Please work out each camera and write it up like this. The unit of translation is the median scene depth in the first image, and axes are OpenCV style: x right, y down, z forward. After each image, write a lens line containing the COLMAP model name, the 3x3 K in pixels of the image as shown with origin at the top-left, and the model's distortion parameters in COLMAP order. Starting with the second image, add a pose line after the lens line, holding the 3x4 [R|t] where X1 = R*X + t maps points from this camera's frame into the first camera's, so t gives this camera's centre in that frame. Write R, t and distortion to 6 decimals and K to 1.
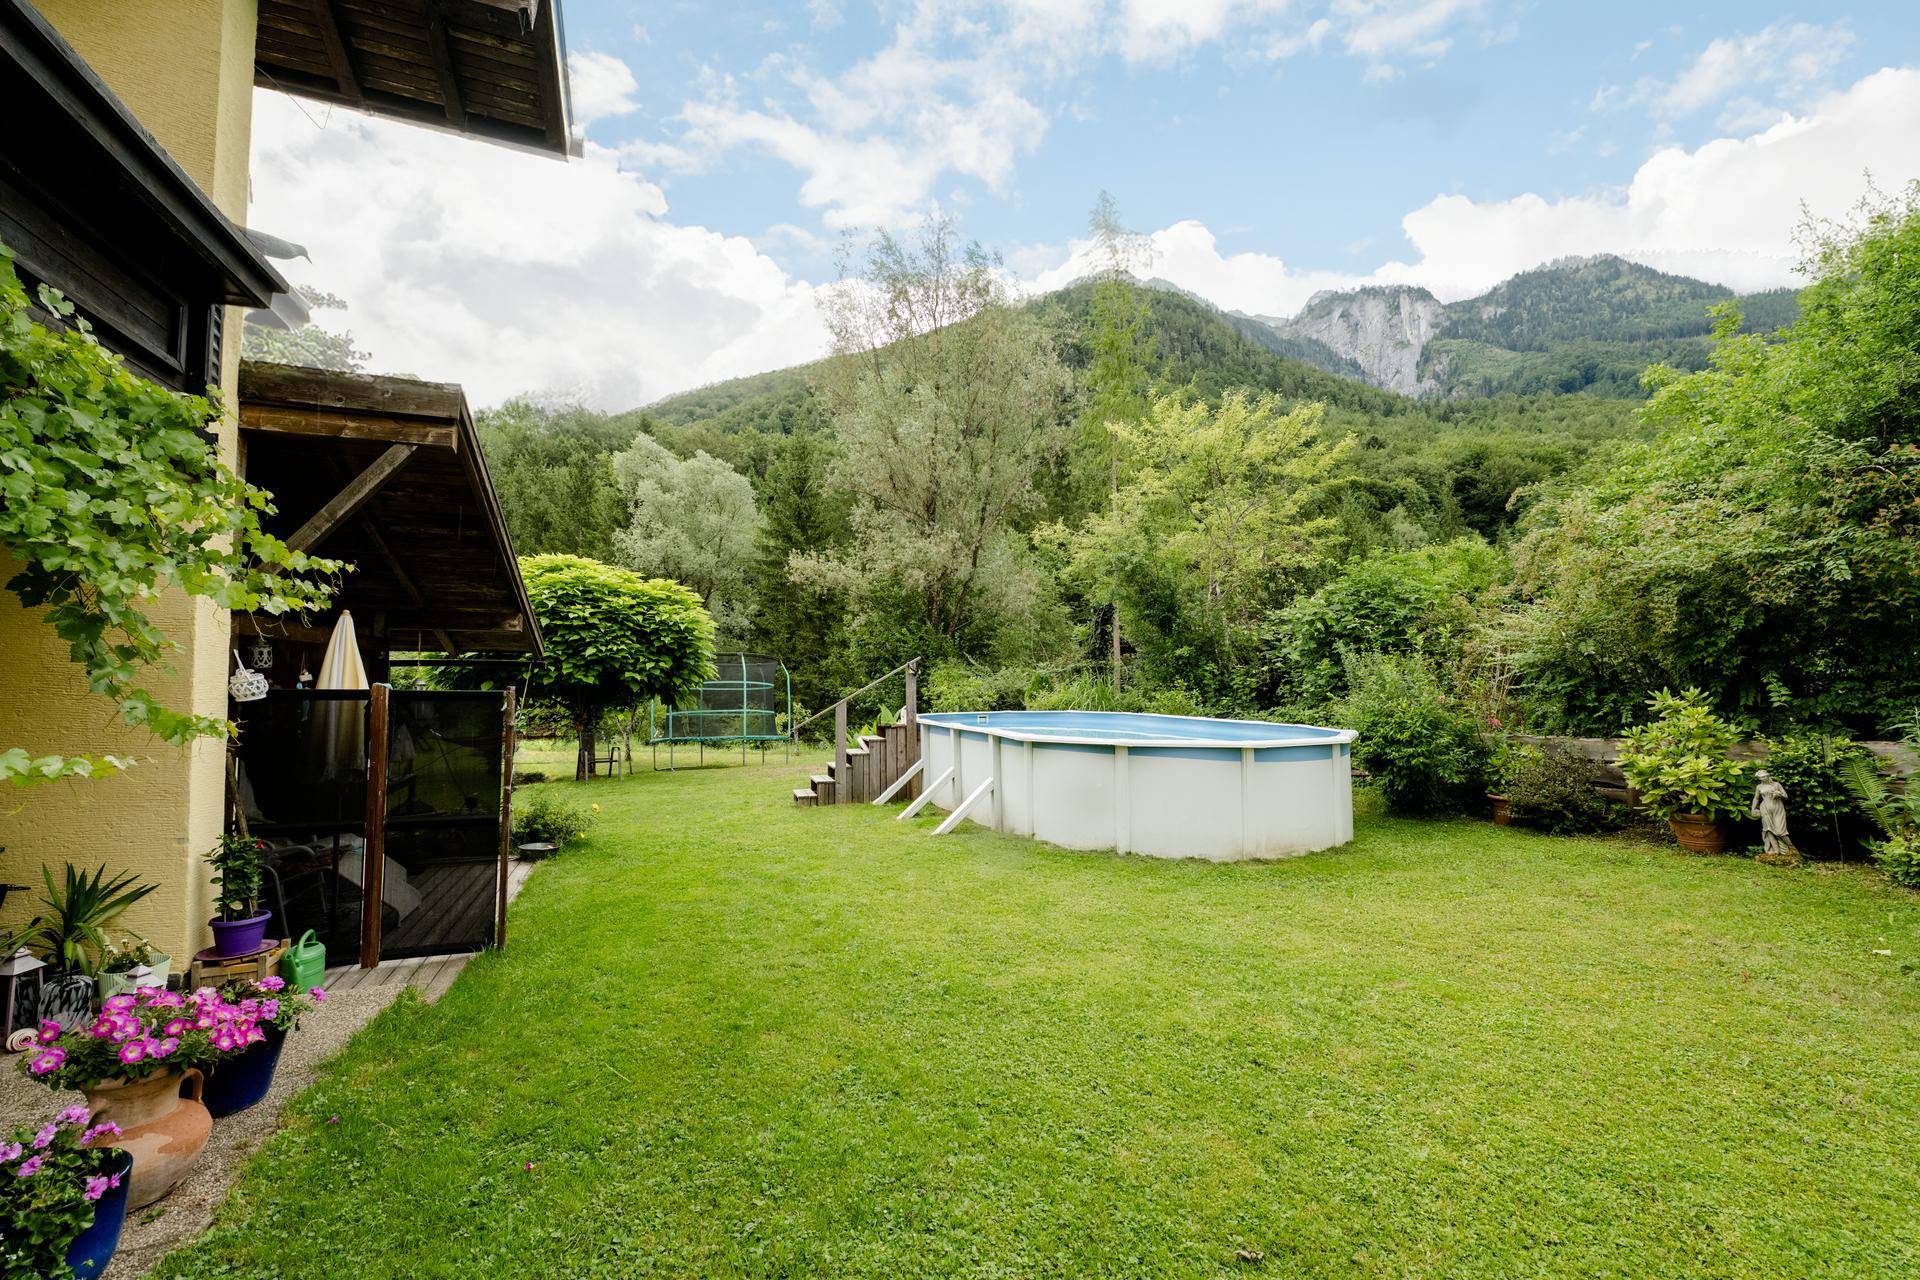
lens RADIAL K [[768.6, 0, 960.3], [0, 768.6, 650.8], [0, 0, 1]] dist [-0.008521, -0.000092]
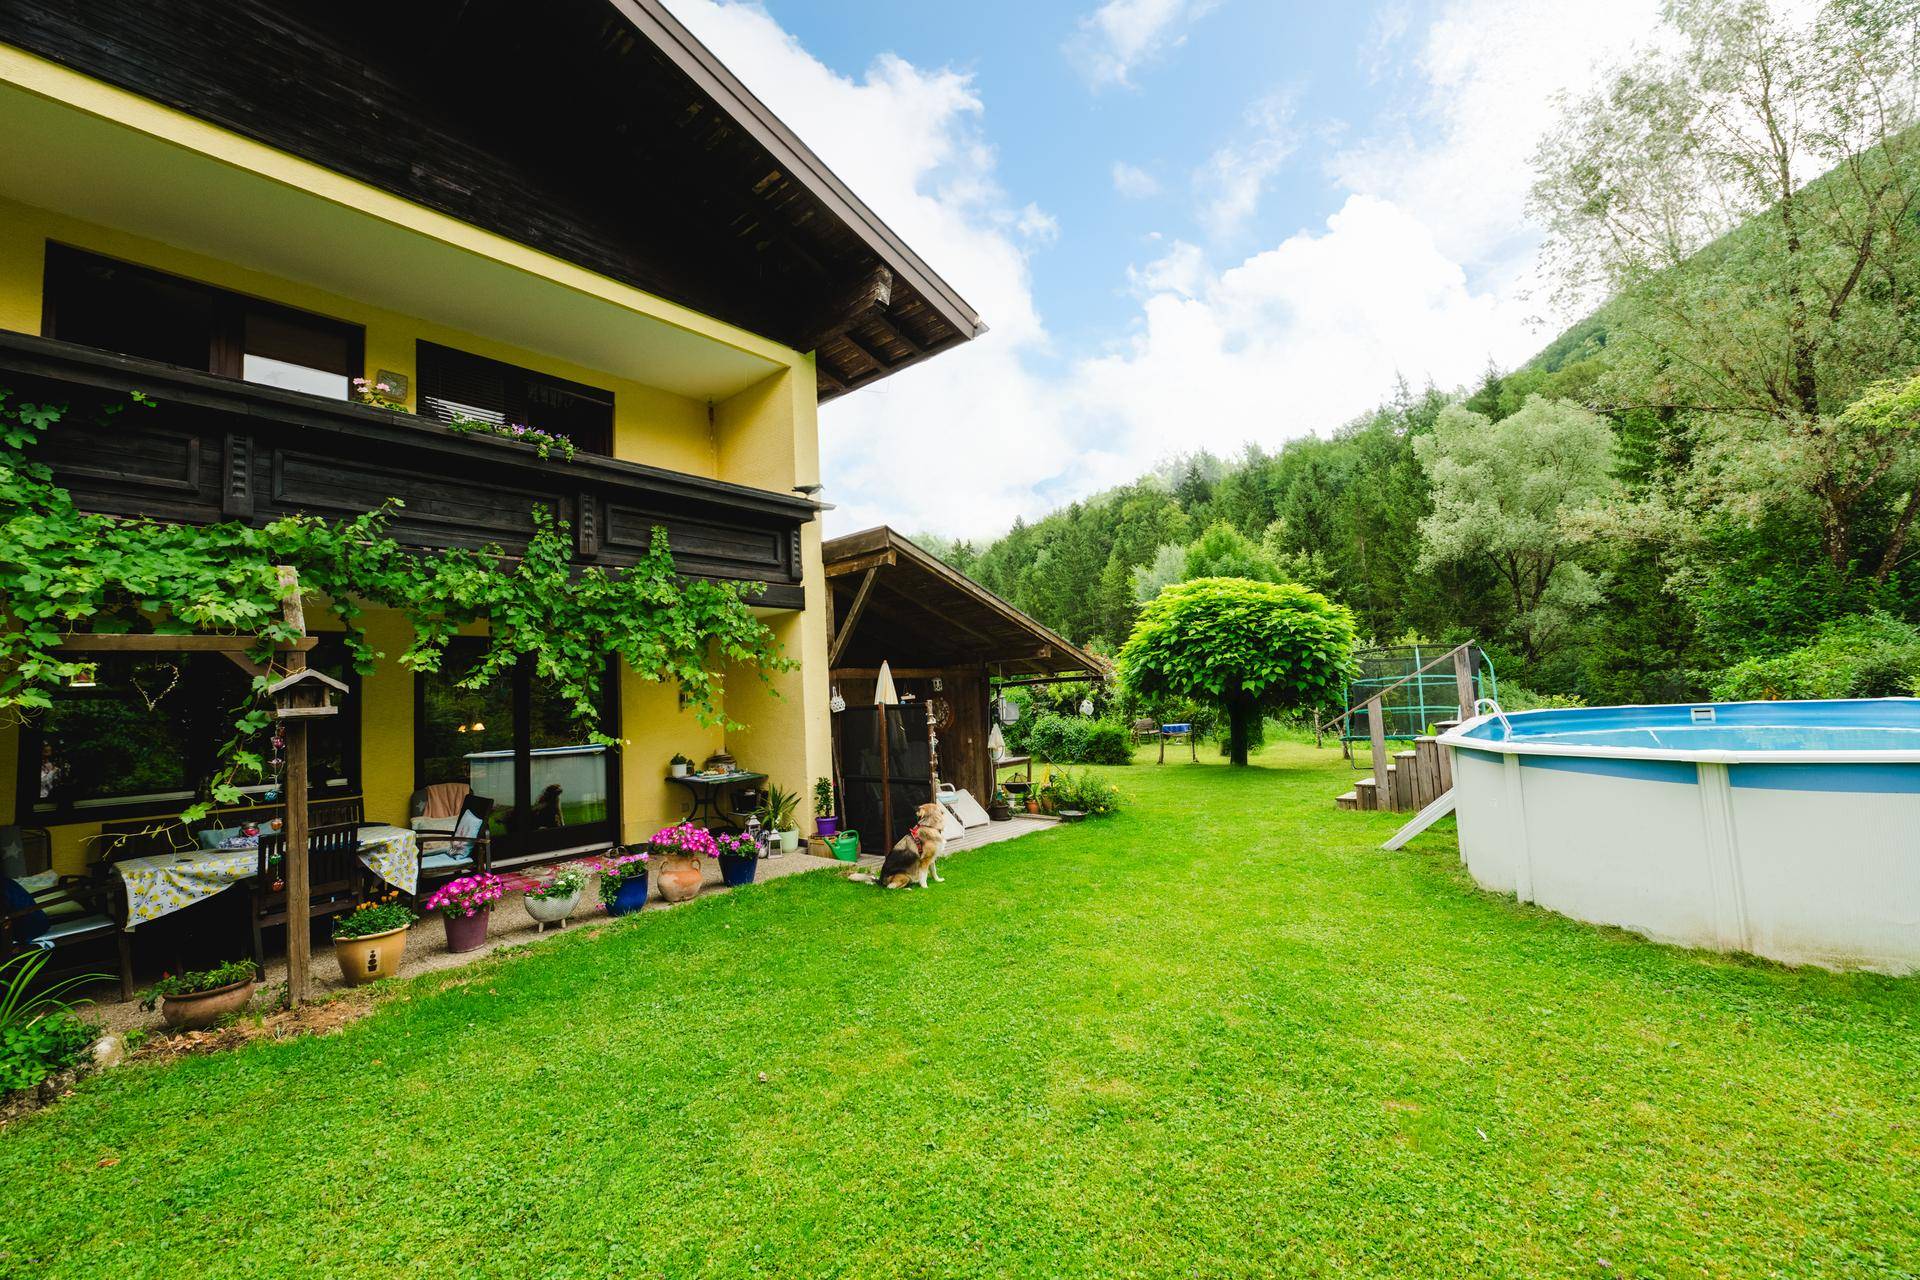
lens RADIAL K [[768.6, 0, 960.3], [0, 768.6, 650.8], [0, 0, 1]] dist [-0.008521, -0.000092]
pose [[0.466565, -0.081852, -0.880691, 0.107694], [0.084604, 0.995273, -0.047681, 0.003156], [0.880431, -0.052263, 0.471285, 0.036291]]
